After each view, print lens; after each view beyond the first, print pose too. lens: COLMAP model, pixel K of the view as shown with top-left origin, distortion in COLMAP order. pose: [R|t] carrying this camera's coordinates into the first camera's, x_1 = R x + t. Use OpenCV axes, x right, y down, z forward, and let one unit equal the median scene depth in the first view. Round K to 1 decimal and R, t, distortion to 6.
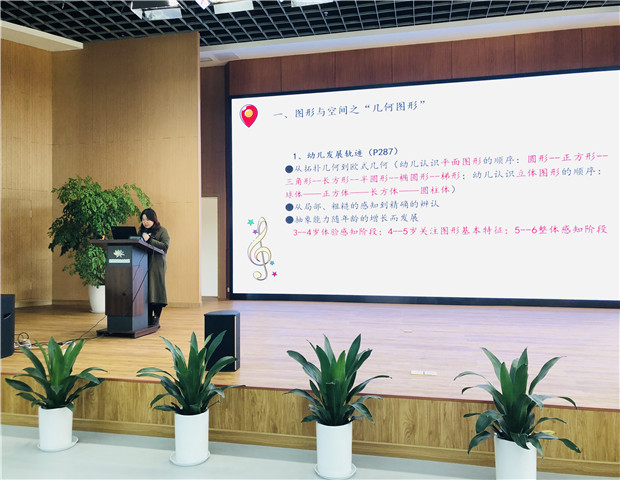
lens RADIAL K [[544.1, 0, 310.7], [0, 544.1, 242.4], [0, 0, 1]] dist [0.041149, -0.008906]
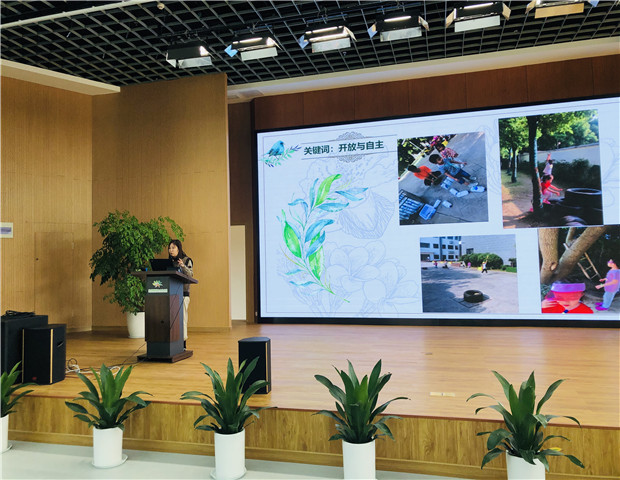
lens RADIAL K [[544.1, 0, 309.5], [0, 544.1, 238.2], [0, 0, 1]] dist [0.041149, -0.008906]
pose [[0.998761, -0.020000, -0.045562, 0.001691], [0.018050, 0.998920, -0.042821, -0.026604], [0.046369, 0.041945, 0.998043, -0.099288]]
